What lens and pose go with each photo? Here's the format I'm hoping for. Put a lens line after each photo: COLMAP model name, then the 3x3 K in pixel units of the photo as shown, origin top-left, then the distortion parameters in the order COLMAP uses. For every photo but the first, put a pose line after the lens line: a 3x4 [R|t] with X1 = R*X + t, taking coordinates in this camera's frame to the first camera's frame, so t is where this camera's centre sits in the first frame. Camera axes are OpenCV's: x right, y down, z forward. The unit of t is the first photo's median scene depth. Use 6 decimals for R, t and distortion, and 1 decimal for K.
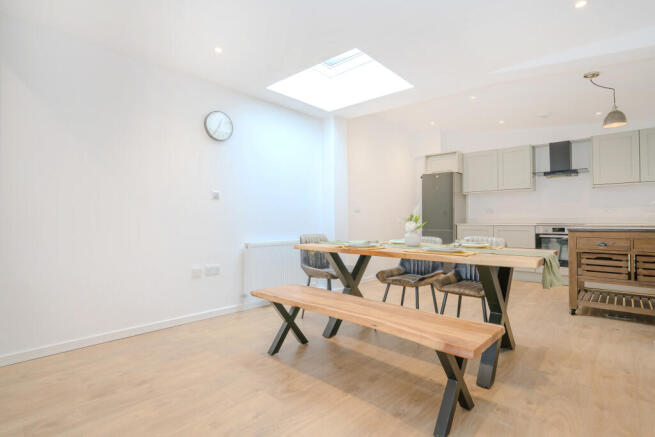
lens RADIAL K [[318.9, 0, 327.5], [0, 318.9, 218.5], [0, 0, 1]] dist [-0.029176, 0.000110]
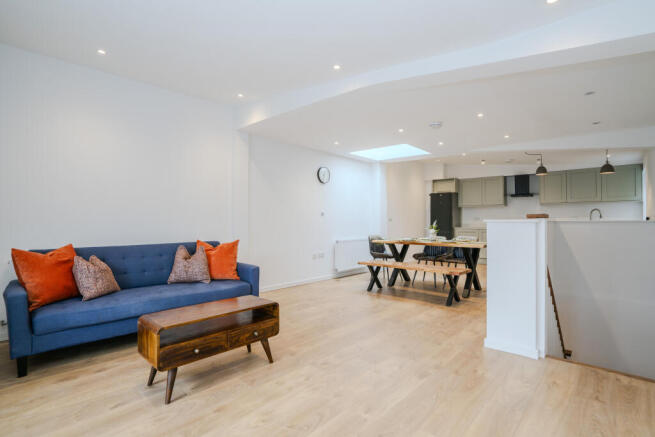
lens RADIAL K [[312.6, 0, 330.7], [0, 312.6, 221.8], [0, 0, 1]] dist [-0.050242, 0.026286]
pose [[0.999973, 0.000506, 0.007296, -0.305766], [-0.000547, 0.999984, 0.005679, -0.033909], [-0.007293, -0.005682, 0.999957, -0.756303]]
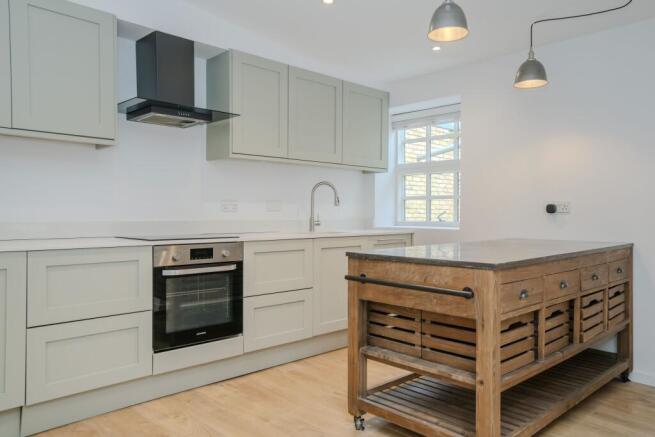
lens RADIAL K [[486.1, 0, 327.7], [0, 486.1, 216.4], [0, 0, 1]] dist [0.021885, 0.001365]
pose [[0.052753, -0.004319, 0.998598, 0.173237], [-0.013338, 0.999898, 0.005029, -0.024585], [-0.998519, -0.013585, 0.052690, 1.148184]]
